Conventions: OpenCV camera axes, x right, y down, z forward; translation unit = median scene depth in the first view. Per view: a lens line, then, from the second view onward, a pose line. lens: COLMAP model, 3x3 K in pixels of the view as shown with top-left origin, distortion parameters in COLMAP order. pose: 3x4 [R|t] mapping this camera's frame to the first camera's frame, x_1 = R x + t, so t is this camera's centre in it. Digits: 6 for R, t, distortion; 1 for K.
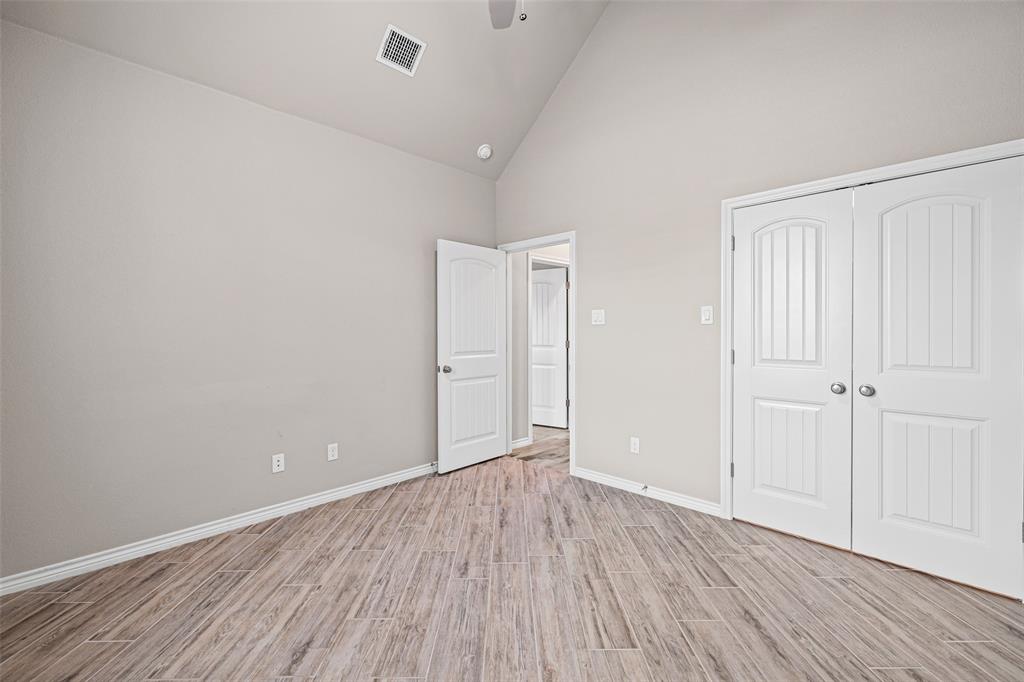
lens RADIAL K [[433.4, 0, 511.6], [0, 433.4, 337.2], [0, 0, 1]] dist [-0.000511, -0.000186]
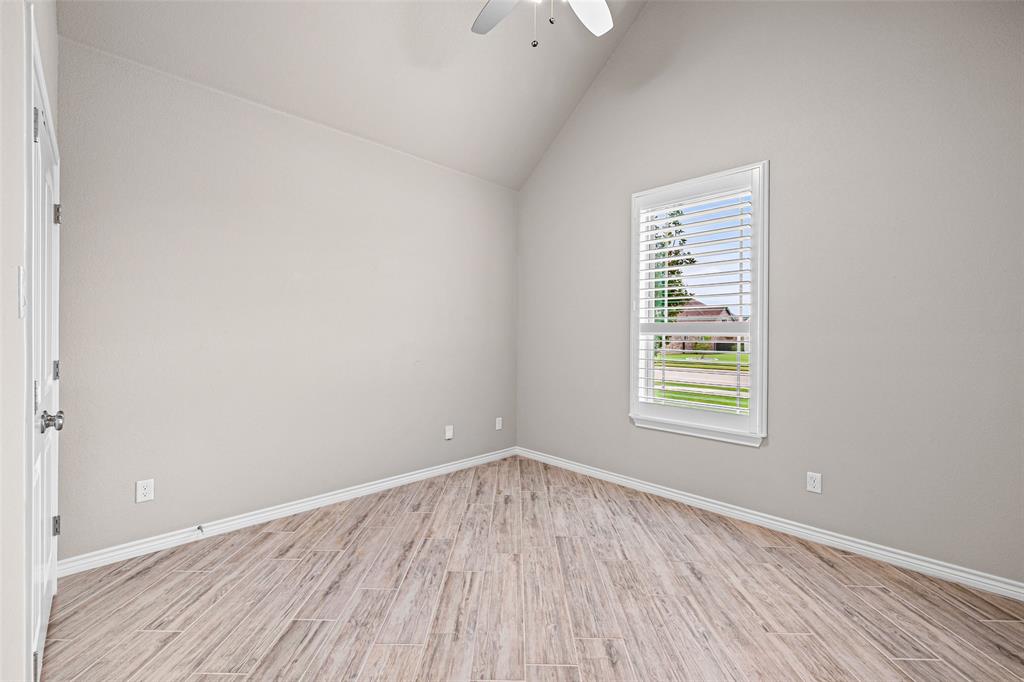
lens RADIAL K [[433.4, 0, 511.6], [0, 433.4, 337.2], [0, 0, 1]] dist [-0.000511, -0.000186]
pose [[-0.999863, -0.004490, 0.015960, 0.063439], [-0.004129, 0.999736, 0.022594, -0.034436], [-0.016057, 0.022525, -0.999617, 2.003670]]
